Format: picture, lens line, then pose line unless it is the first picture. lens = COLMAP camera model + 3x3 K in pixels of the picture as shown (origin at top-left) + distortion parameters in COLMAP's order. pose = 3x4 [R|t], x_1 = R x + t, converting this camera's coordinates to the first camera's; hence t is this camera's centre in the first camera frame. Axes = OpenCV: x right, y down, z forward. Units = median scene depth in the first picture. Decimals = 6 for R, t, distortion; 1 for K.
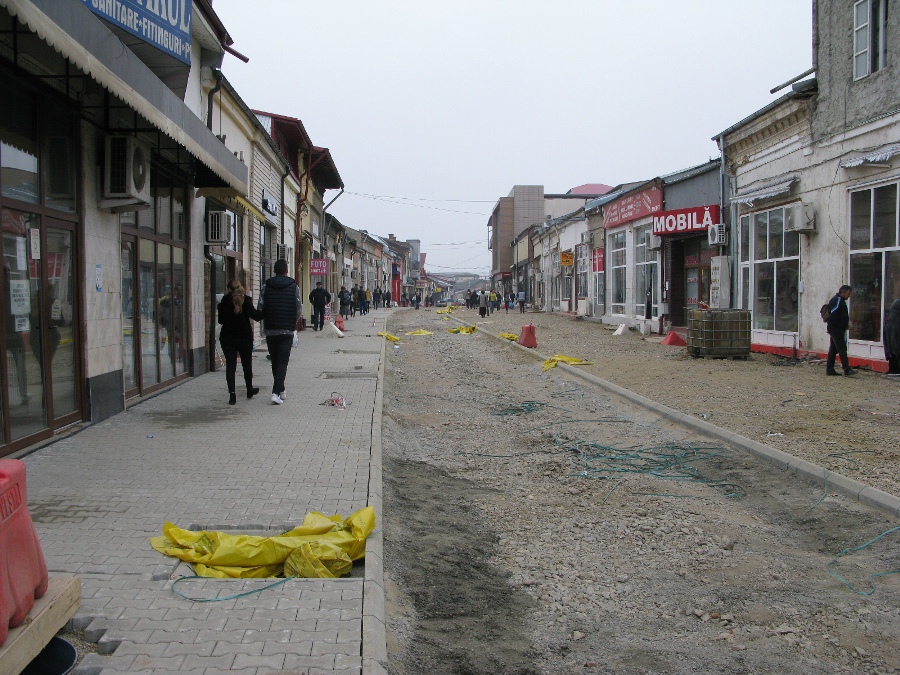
lens RADIAL K [[913.6, 0, 460.4], [0, 913.6, 353.8], [0, 0, 1]] dist [-0.214455, 0.259601]
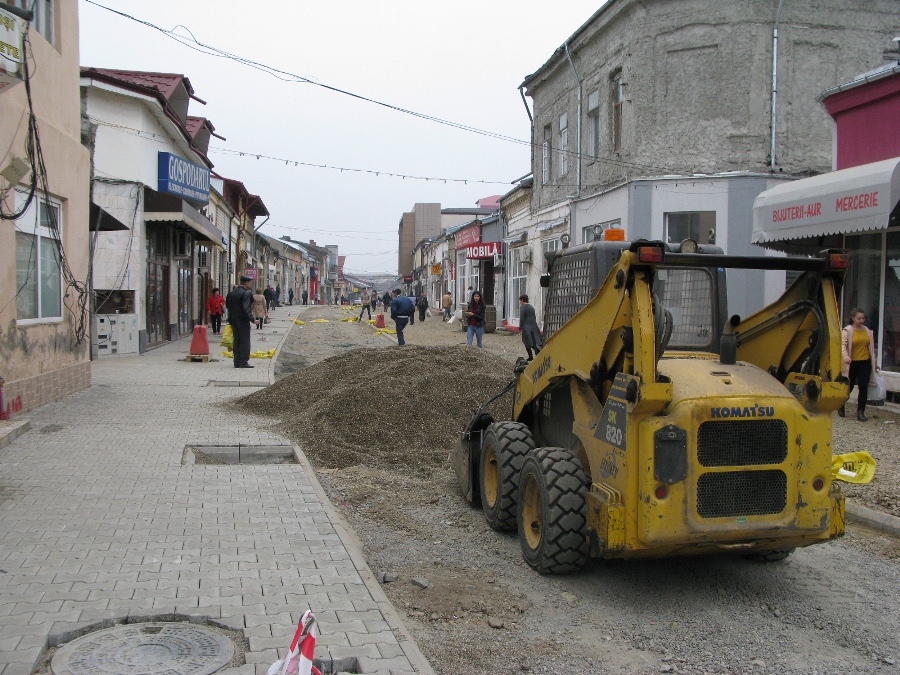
lens RADIAL K [[913.6, 0, 460.4], [0, 913.6, 353.8], [0, 0, 1]] dist [-0.214455, 0.259601]
pose [[0.996490, 0.010571, 0.083039, 0.068767], [-0.010496, 0.999944, -0.001340, 0.033982], [-0.083048, 0.000463, 0.996545, -0.549072]]
